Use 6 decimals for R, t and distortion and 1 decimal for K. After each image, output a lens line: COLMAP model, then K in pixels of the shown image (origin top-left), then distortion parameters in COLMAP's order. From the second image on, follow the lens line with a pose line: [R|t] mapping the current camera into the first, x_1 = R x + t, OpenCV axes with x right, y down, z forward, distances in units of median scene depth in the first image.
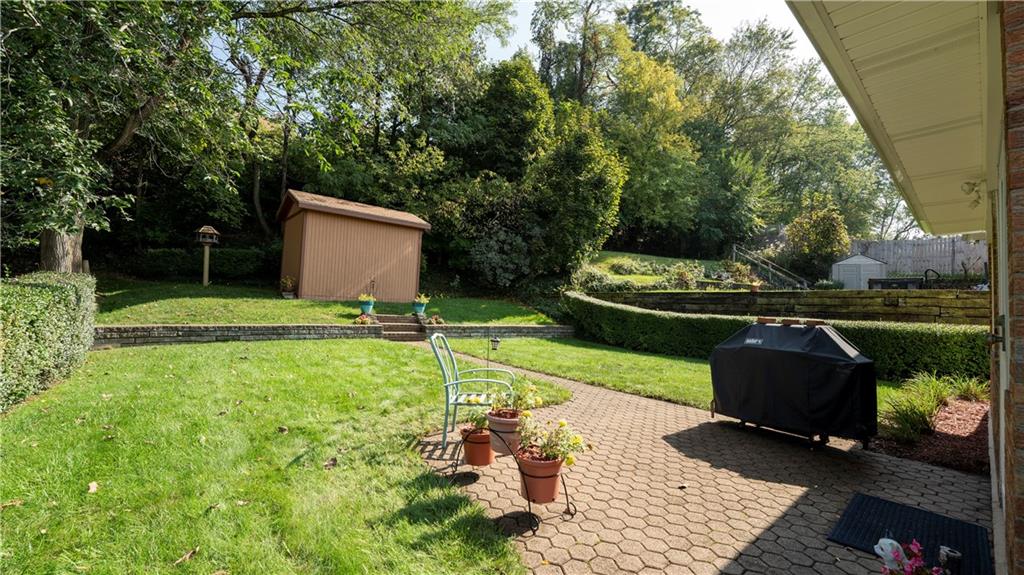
lens RADIAL K [[414.6, 0, 514.4], [0, 414.6, 288.5], [0, 0, 1]] dist [-0.001762, -0.000023]
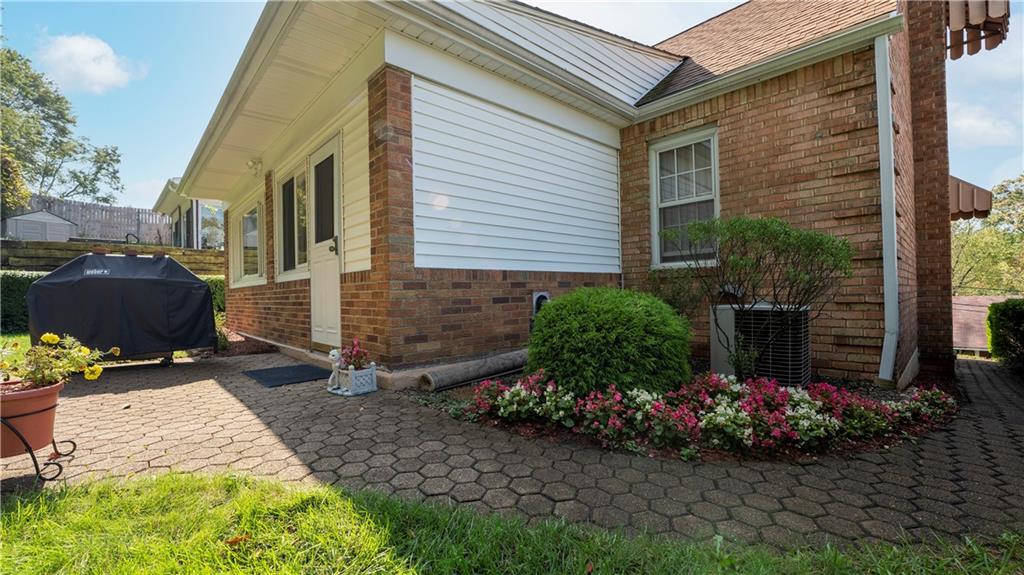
lens RADIAL K [[414.6, 0, 515.4], [0, 414.6, 290.6], [0, 0, 1]] dist [-0.001762, -0.000023]
pose [[-0.036912, -0.034861, 0.998710, -0.352825], [-0.030368, 0.998969, 0.033748, 0.108269], [-0.998857, -0.029083, -0.037932, 0.120635]]
